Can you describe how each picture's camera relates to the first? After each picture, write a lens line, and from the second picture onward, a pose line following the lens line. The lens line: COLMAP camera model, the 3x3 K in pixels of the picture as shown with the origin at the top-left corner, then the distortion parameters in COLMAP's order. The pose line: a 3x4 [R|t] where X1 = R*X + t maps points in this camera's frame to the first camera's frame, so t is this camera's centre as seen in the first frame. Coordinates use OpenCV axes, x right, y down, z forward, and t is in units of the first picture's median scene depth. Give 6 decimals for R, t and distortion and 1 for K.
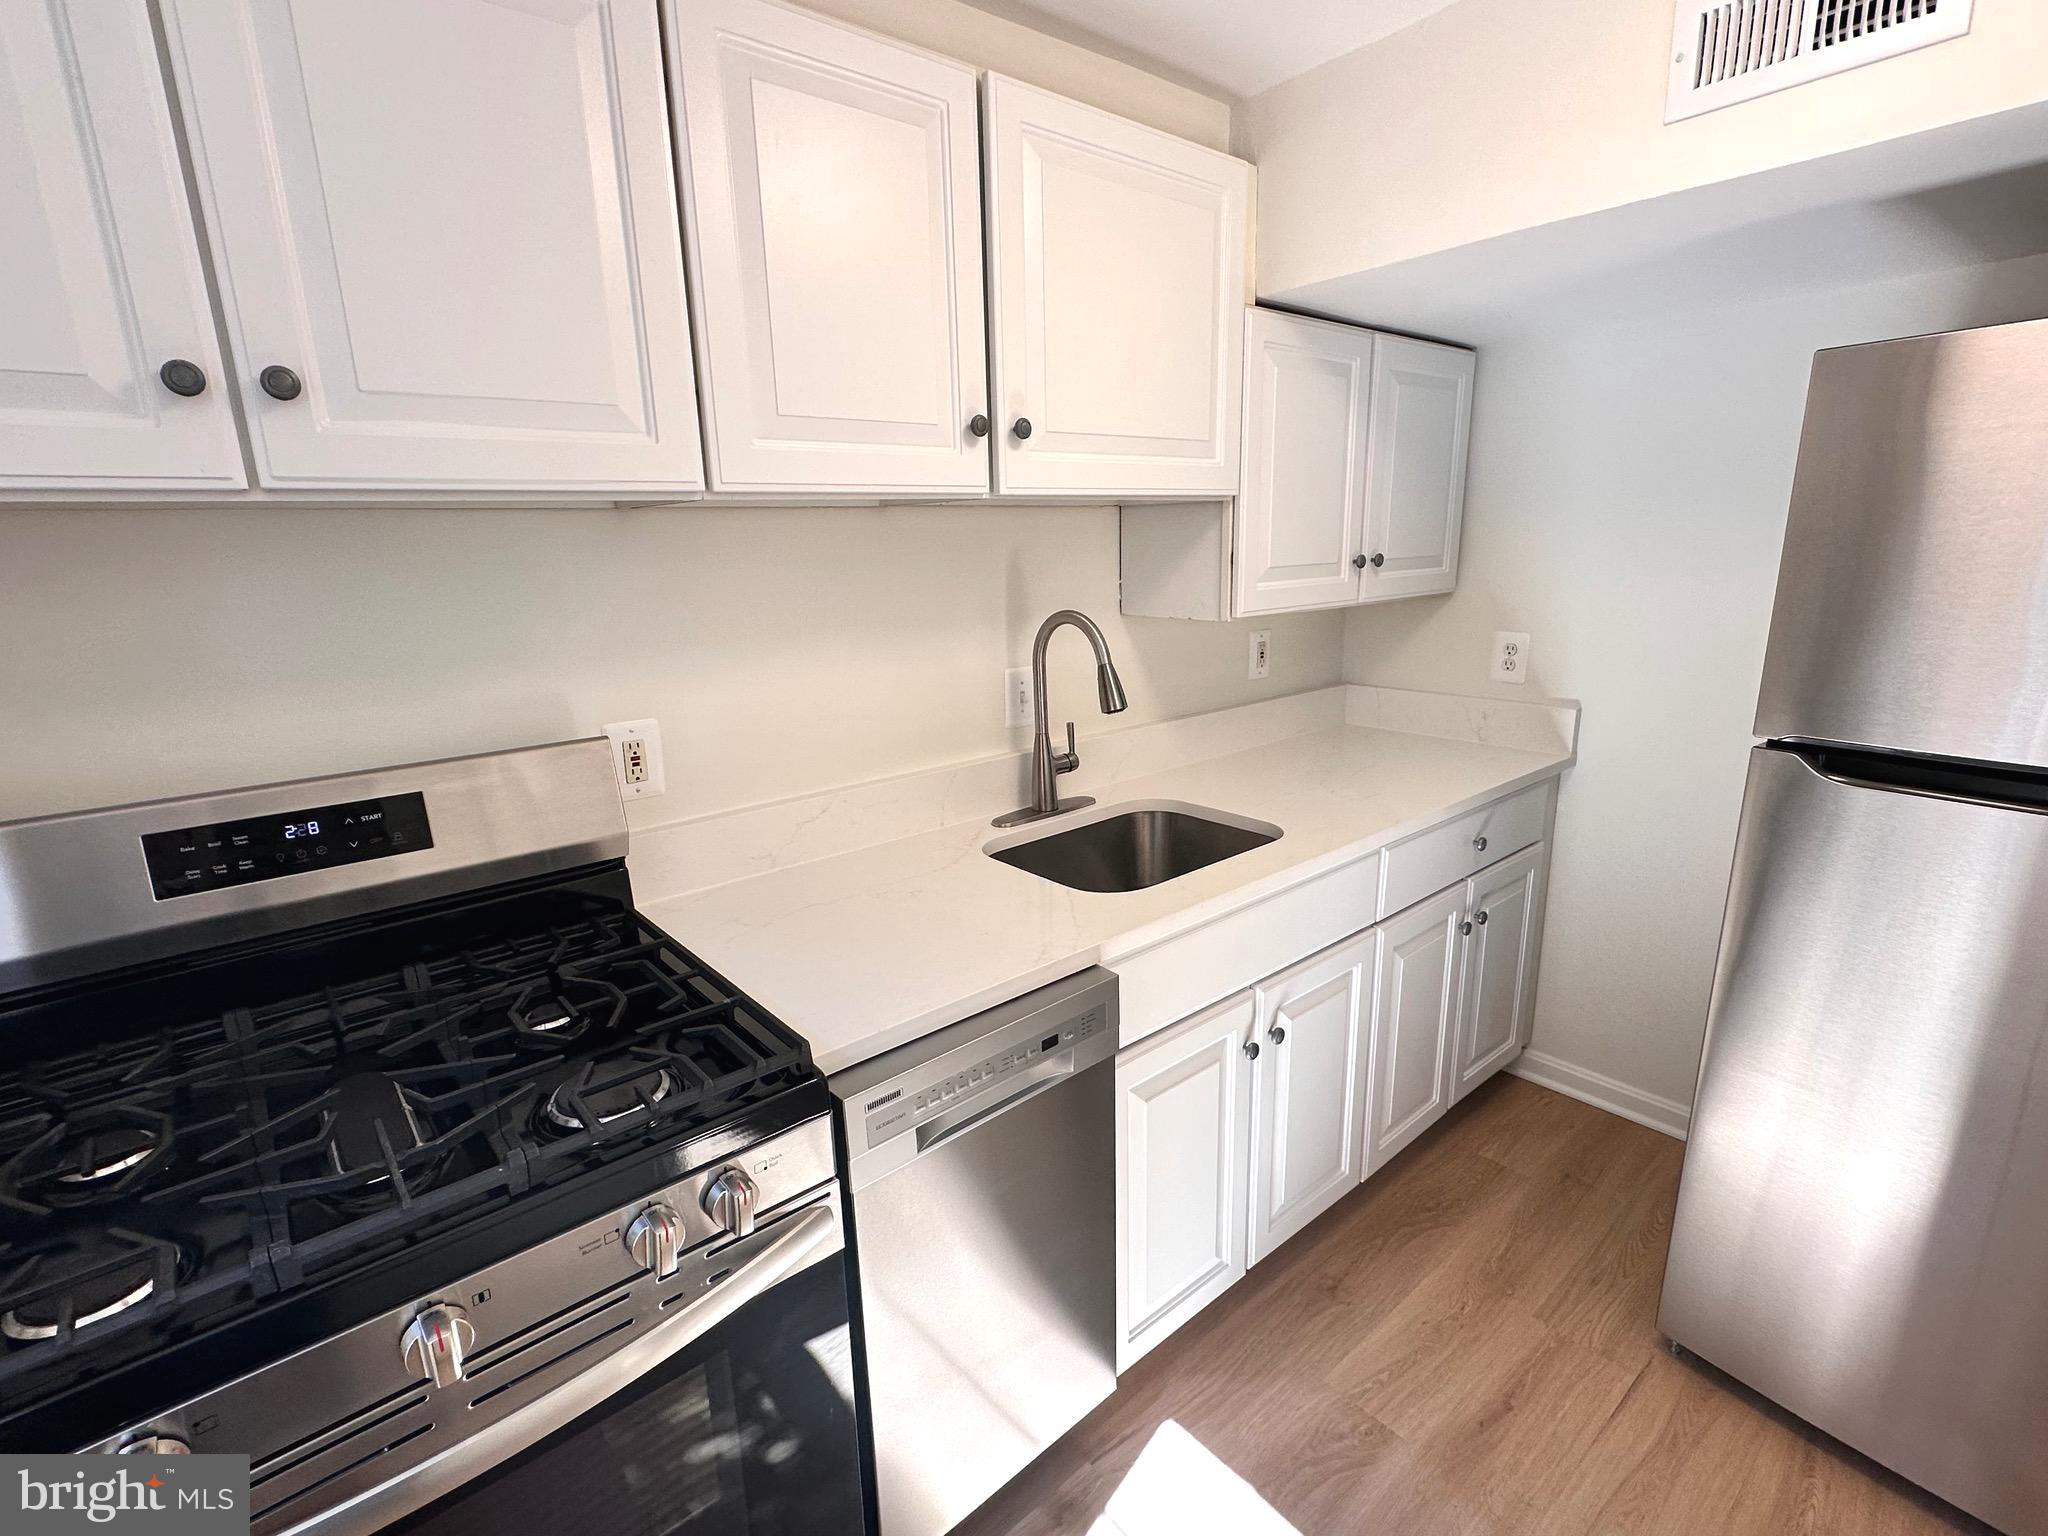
lens RADIAL K [[958.1, 0, 1022.7], [0, 958.1, 770.8], [0, 0, 1]] dist [-0.006024, 0.000555]
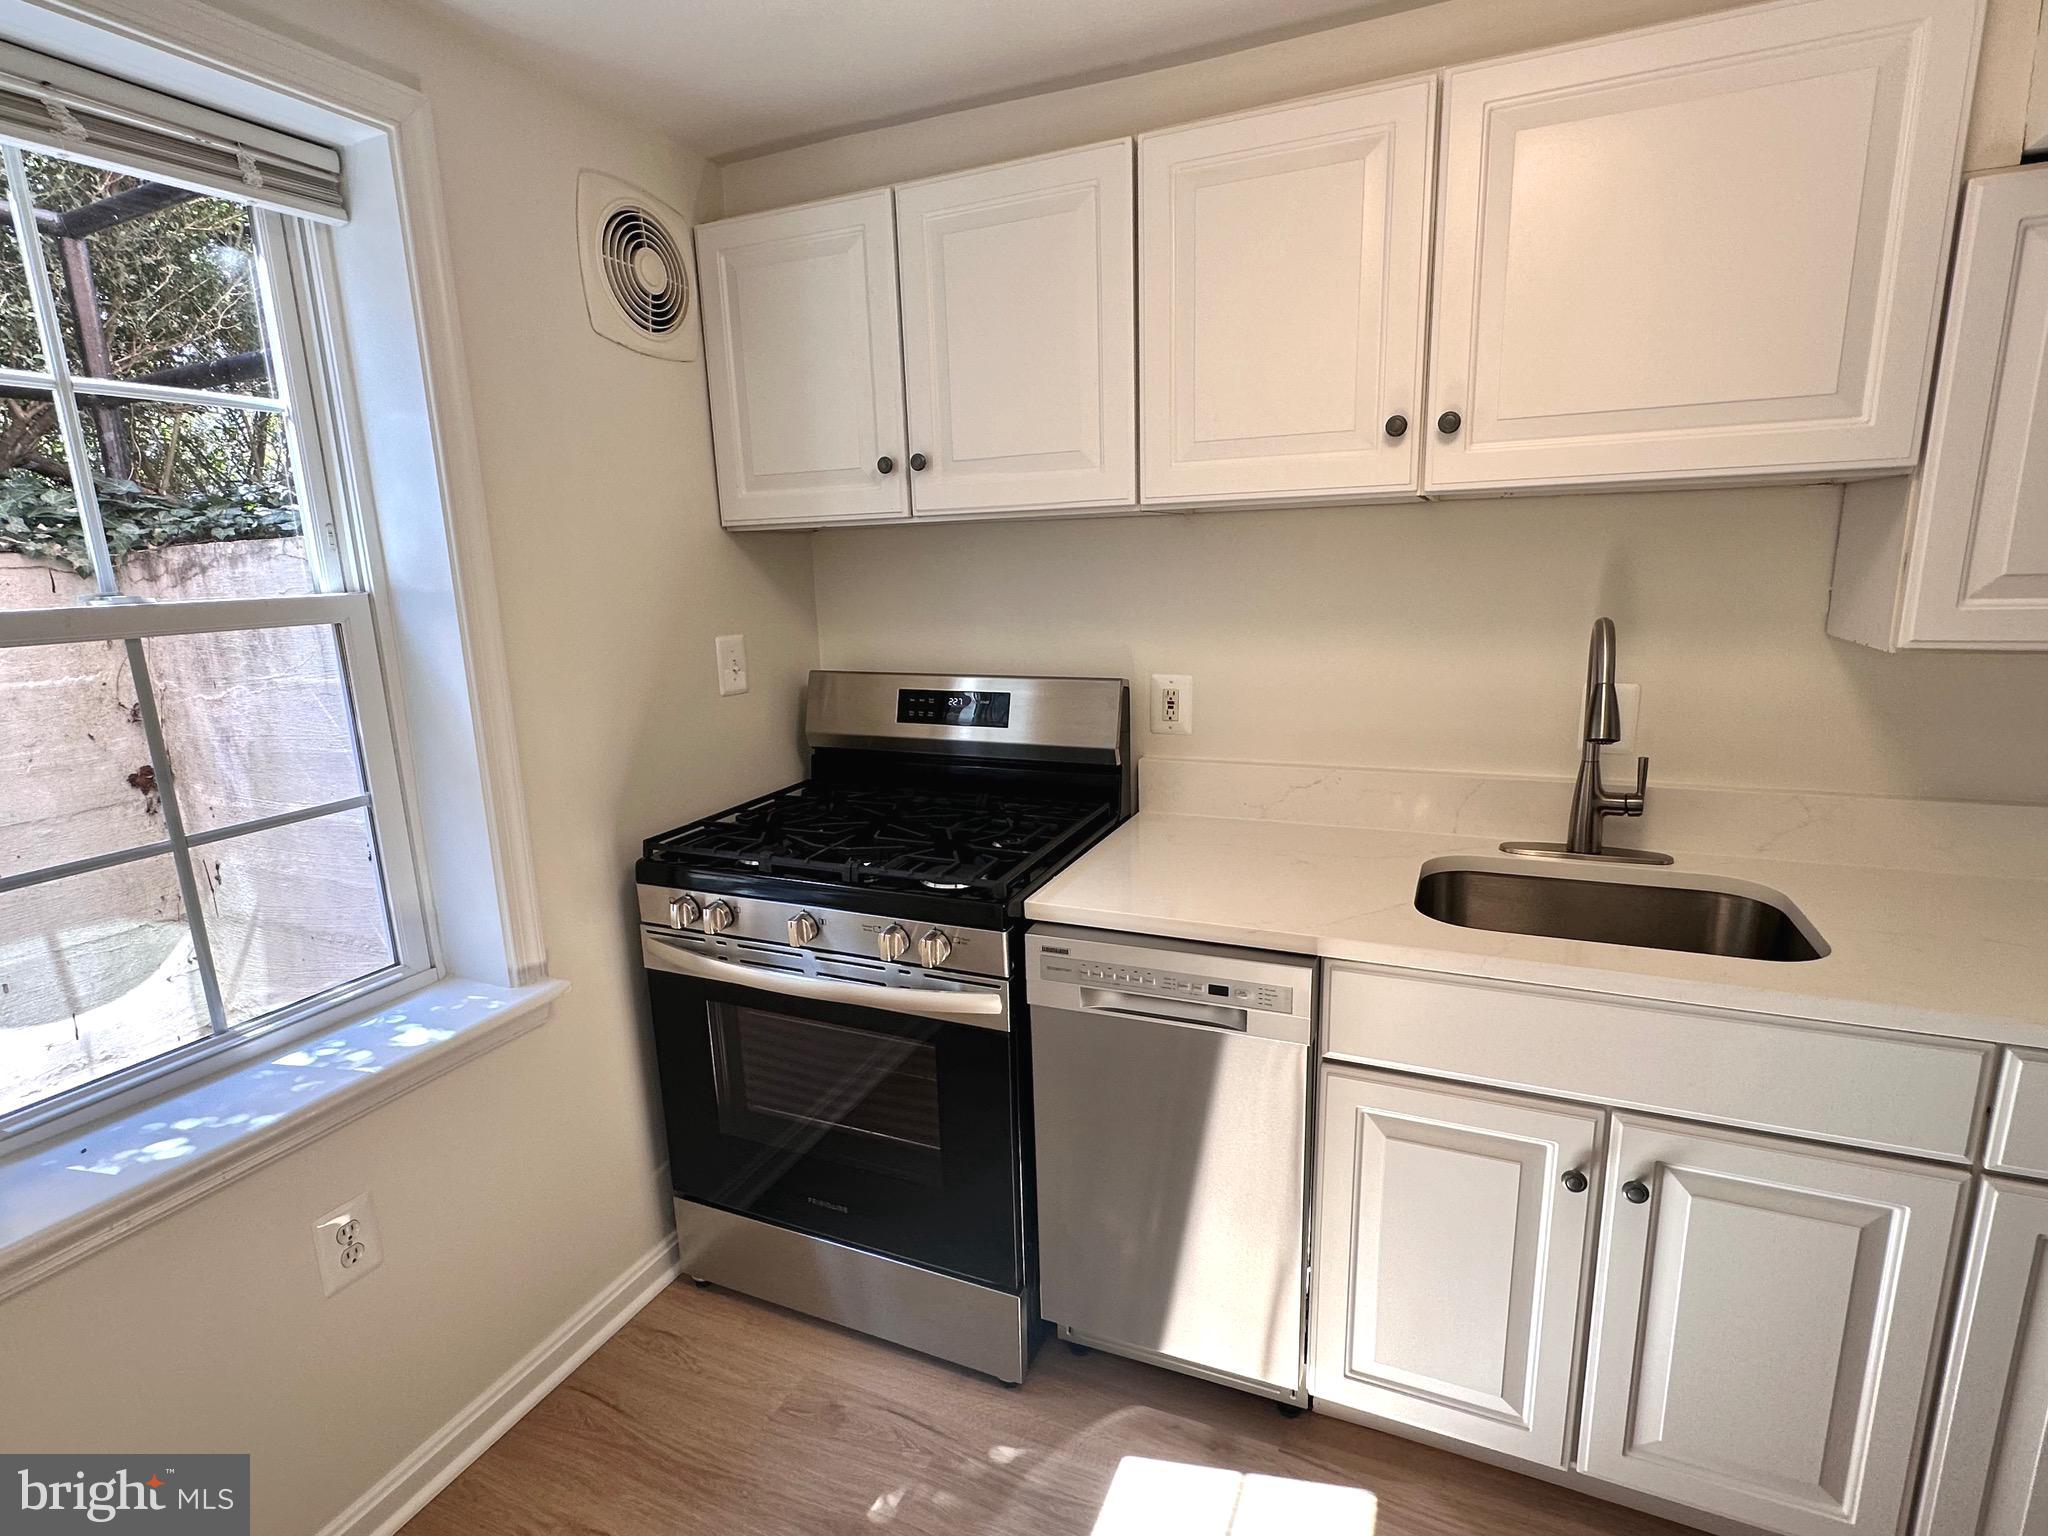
lens RADIAL K [[1025.1, 0, 1019.3], [0, 1025.1, 774.3], [0, 0, 1]] dist [-0.003709, 0.000879]
pose [[0.431948, 0.203548, -0.878629, 0.723826], [-0.195372, 0.972185, 0.129174, -0.055380], [0.880483, 0.115863, 0.459701, 0.166900]]
